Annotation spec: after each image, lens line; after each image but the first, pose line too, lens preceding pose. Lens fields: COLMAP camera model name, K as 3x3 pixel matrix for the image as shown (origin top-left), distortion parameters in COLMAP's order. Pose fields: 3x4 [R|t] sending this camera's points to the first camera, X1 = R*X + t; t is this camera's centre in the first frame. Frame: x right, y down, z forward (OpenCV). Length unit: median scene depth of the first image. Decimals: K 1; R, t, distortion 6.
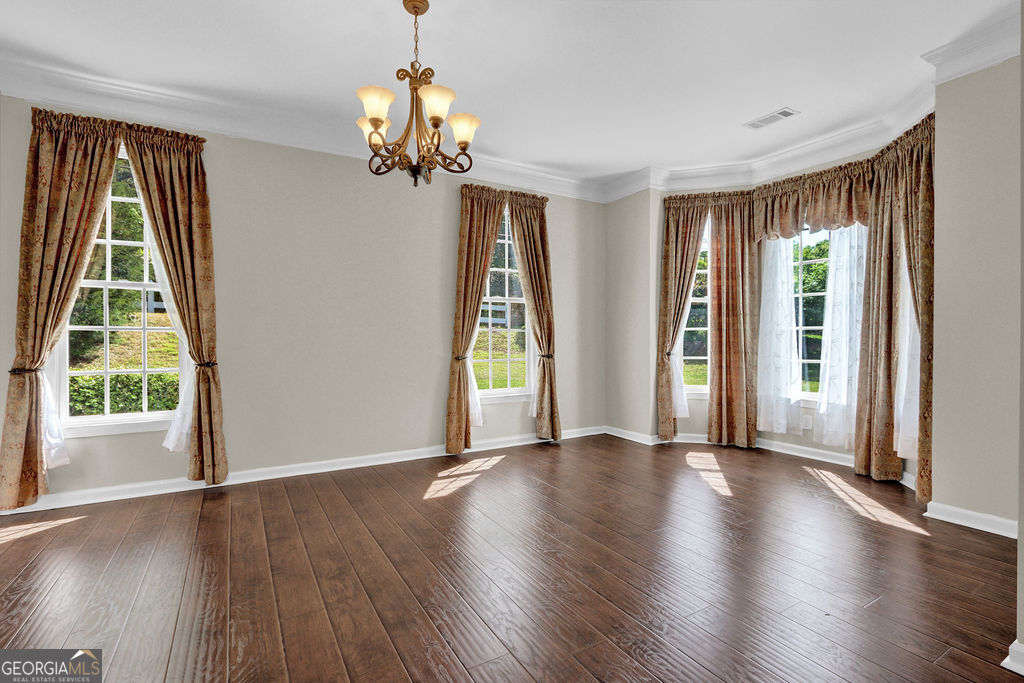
lens RADIAL K [[475.1, 0, 513.6], [0, 475.1, 341.4], [0, 0, 1]] dist [-0.019663, 0.005281]
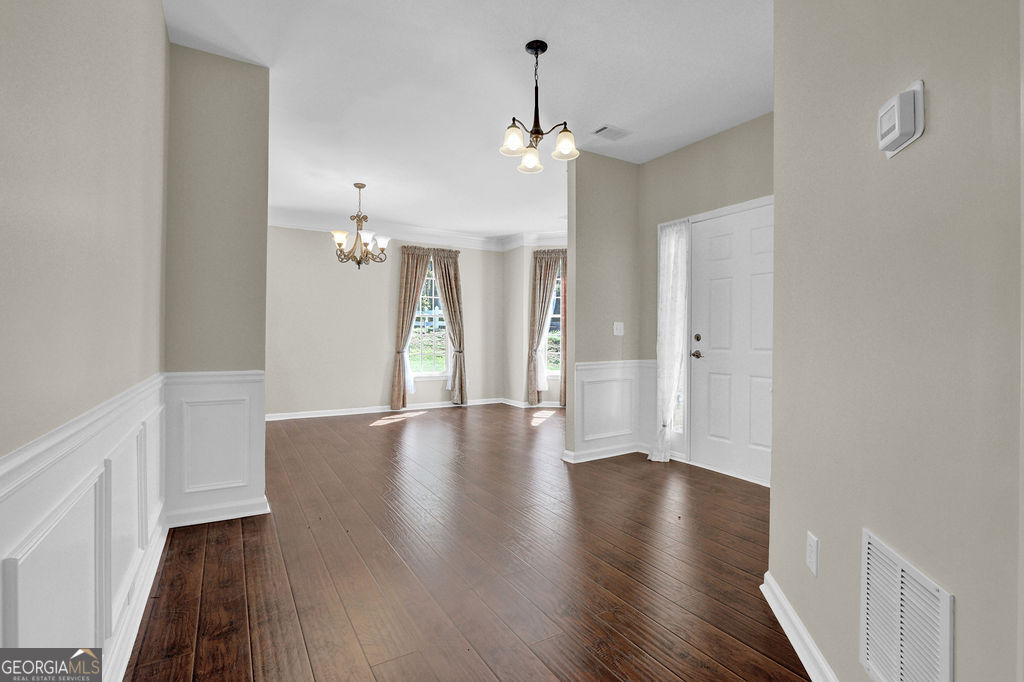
lens RADIAL K [[475.1, 0, 509.3], [0, 475.1, 339.1], [0, 0, 1]] dist [-0.019663, 0.005281]
pose [[0.999991, 0.002814, 0.003247, 0.237160], [-0.002773, 0.999919, -0.012454, 0.009010], [-0.003282, 0.012445, 0.999917, -0.585071]]
